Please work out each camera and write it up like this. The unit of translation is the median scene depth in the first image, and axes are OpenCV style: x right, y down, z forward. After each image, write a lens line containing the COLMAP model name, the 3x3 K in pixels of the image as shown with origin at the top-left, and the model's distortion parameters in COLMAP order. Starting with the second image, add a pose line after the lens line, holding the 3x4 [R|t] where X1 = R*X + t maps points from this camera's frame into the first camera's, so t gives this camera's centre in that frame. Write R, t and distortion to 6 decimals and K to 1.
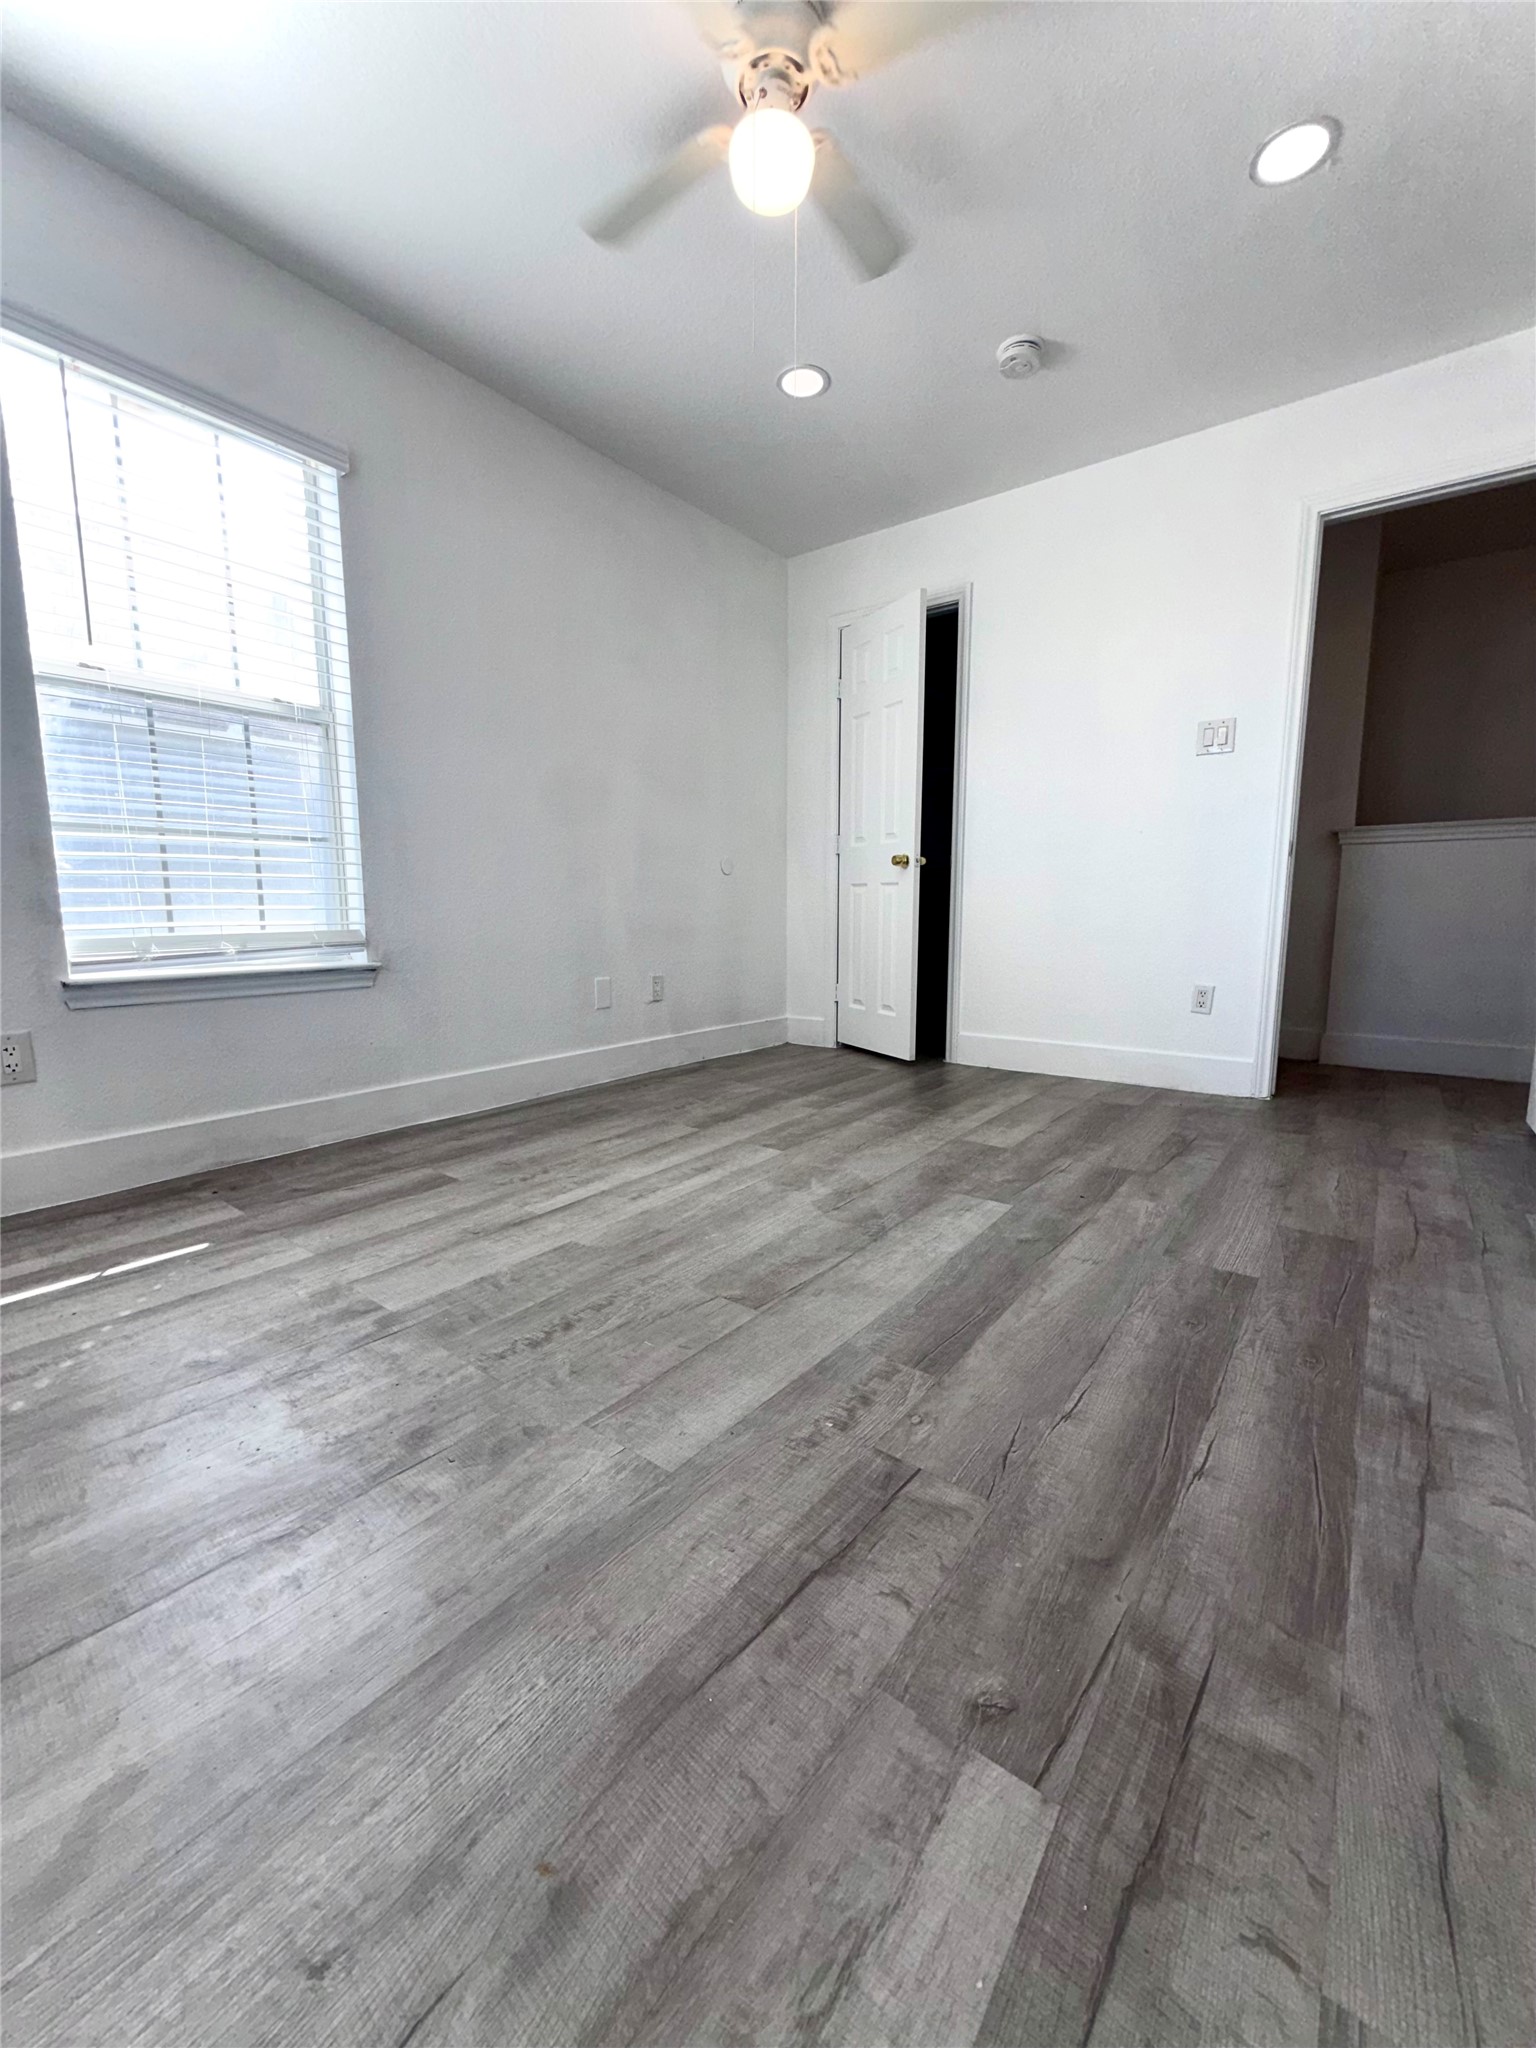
lens RADIAL K [[820.4, 0, 763.4], [0, 820.4, 1023.7], [0, 0, 1]] dist [-0.003077, 0.001052]
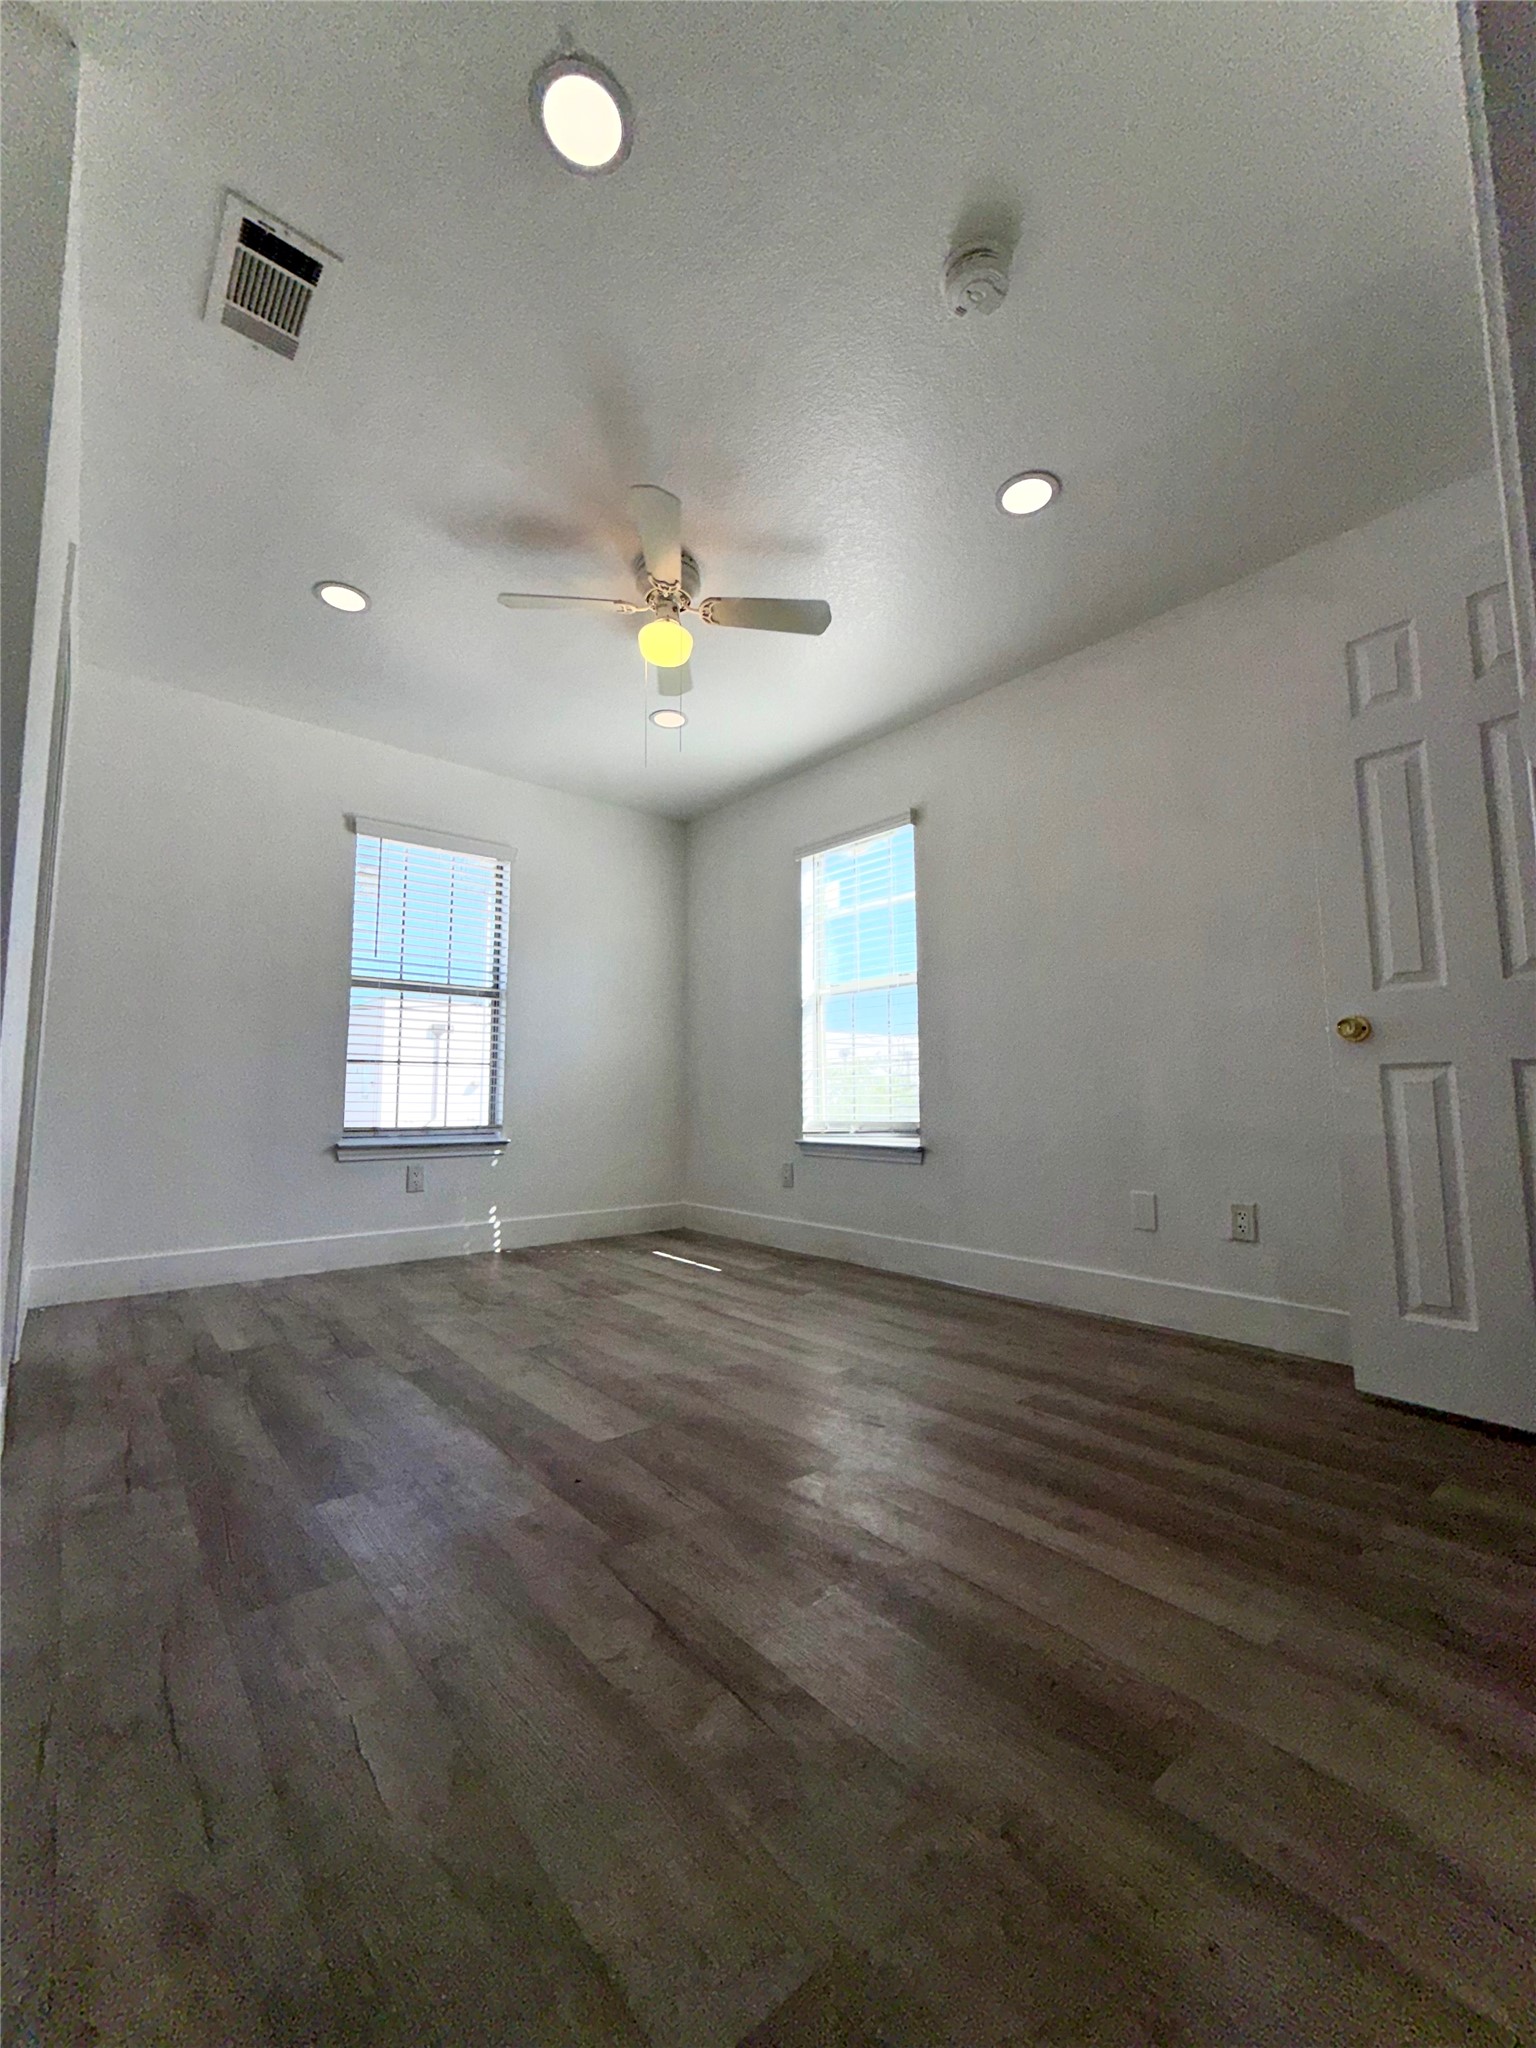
lens RADIAL K [[820.4, 0, 769.2], [0, 820.4, 1014.9], [0, 0, 1]] dist [-0.003077, 0.001052]
pose [[-0.214895, -0.103726, -0.971113, 1.135018], [-0.140244, 0.987316, -0.074422, -0.188979], [0.966515, 0.120200, -0.226716, 1.283595]]
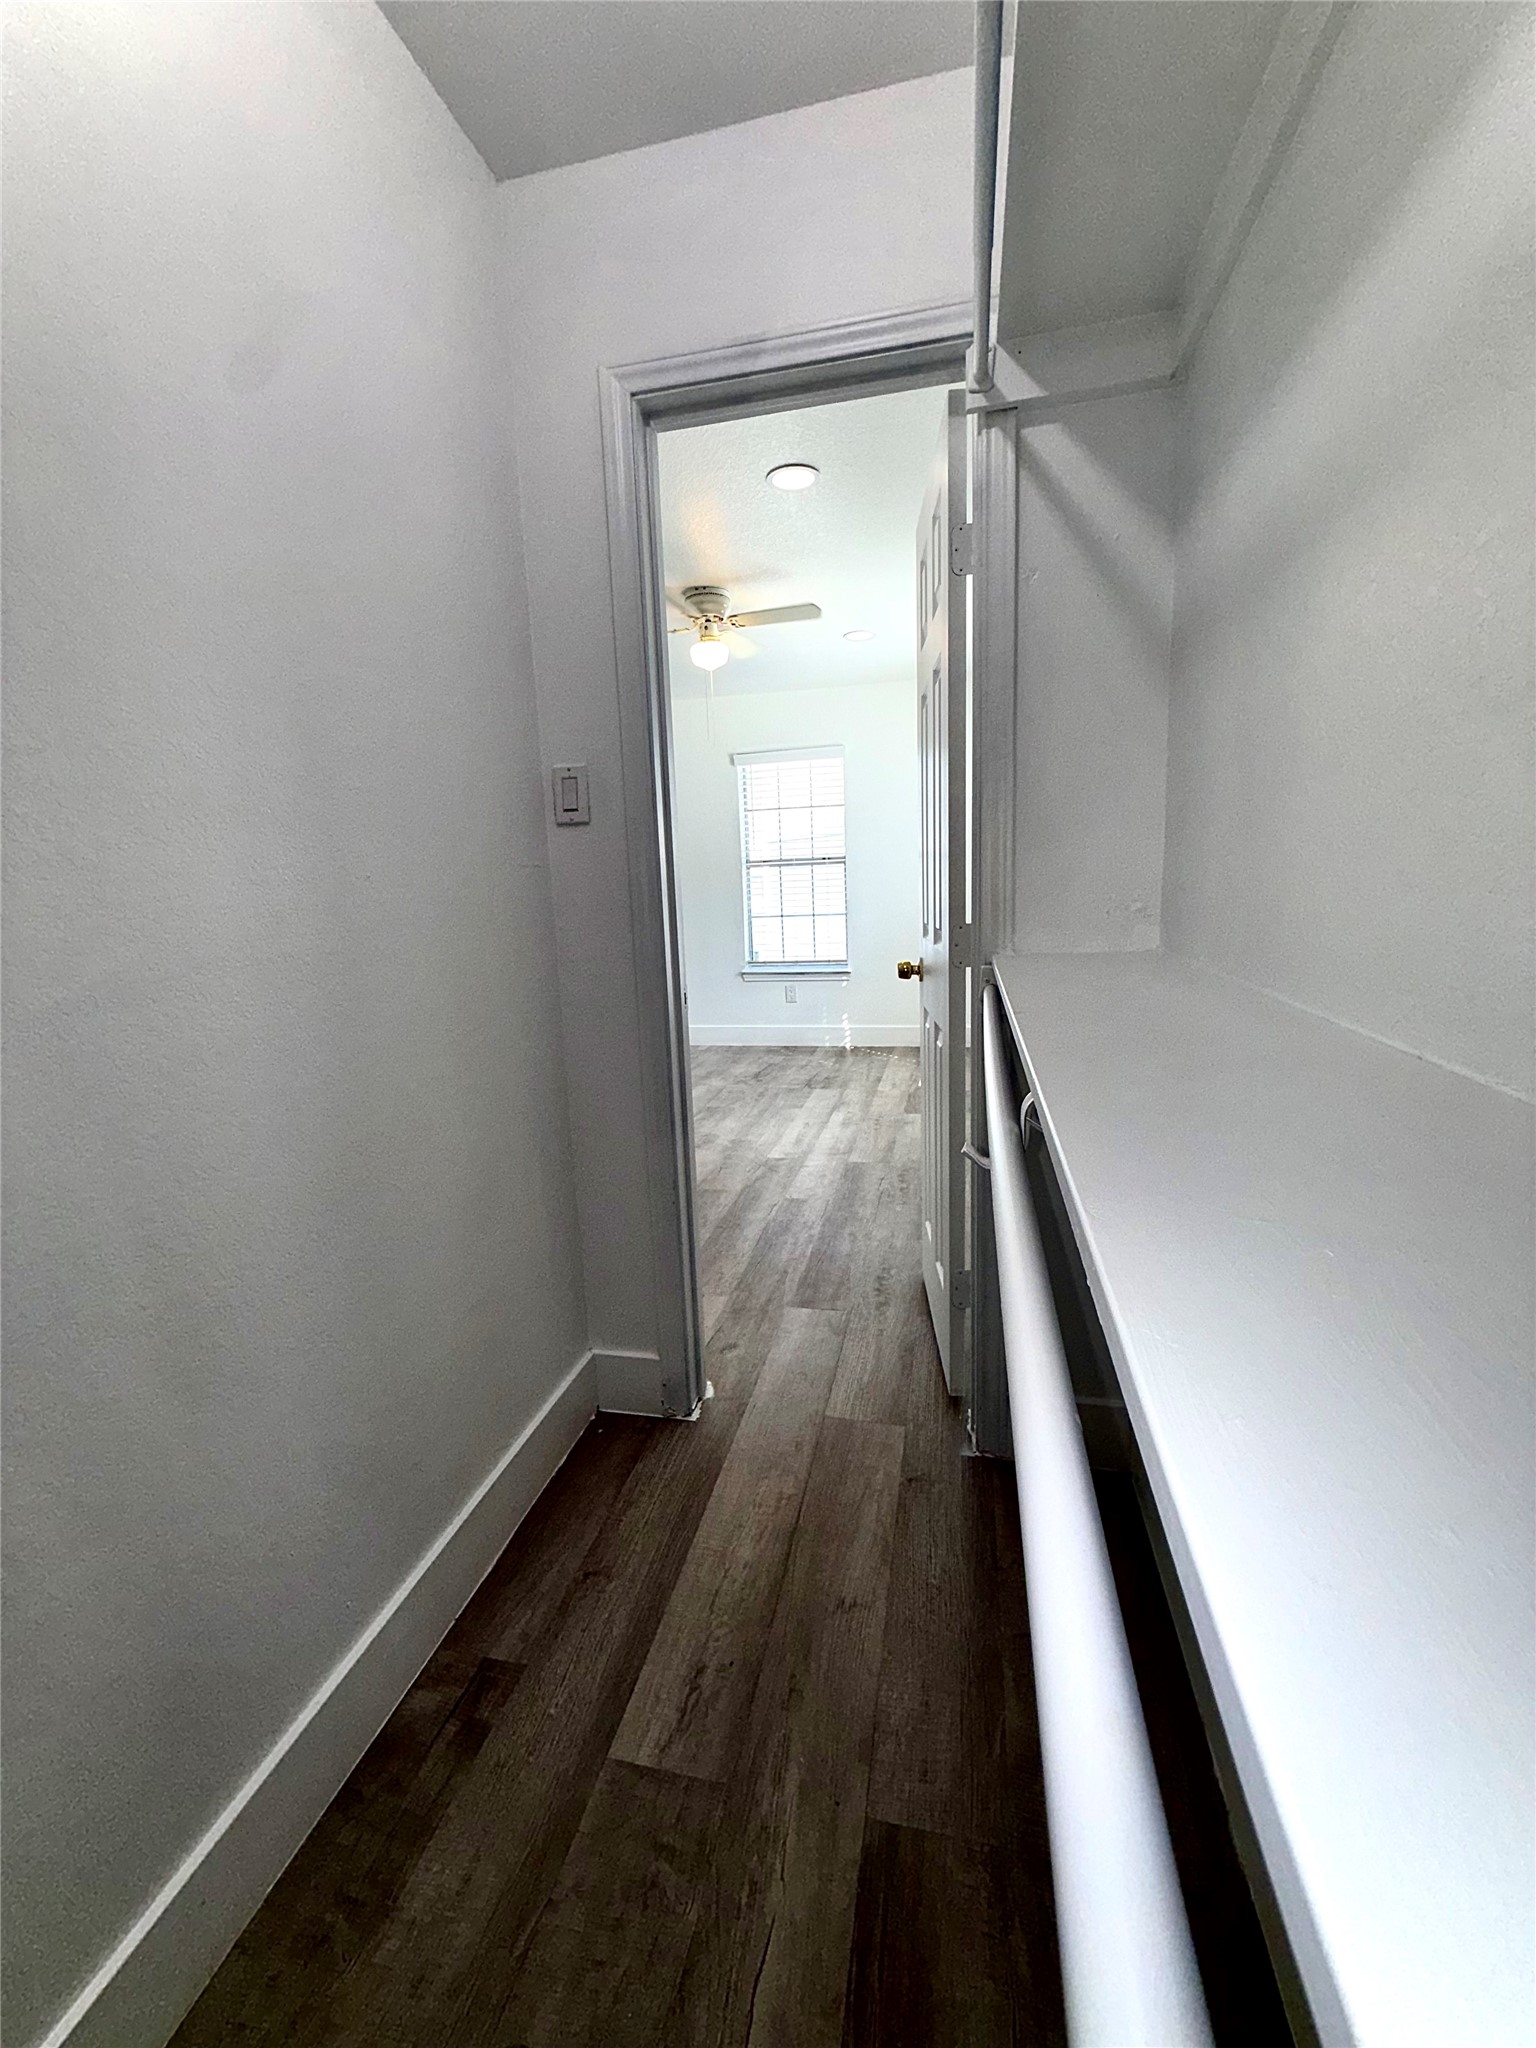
lens RADIAL K [[820.4, 0, 763.2], [0, 820.4, 1016.9], [0, 0, 1]] dist [-0.003077, 0.001052]
pose [[-0.912724, 0.098978, -0.396406, 0.678617], [-0.020706, 0.957762, 0.286817, -0.579855], [0.408051, 0.269993, -0.872123, 2.570464]]
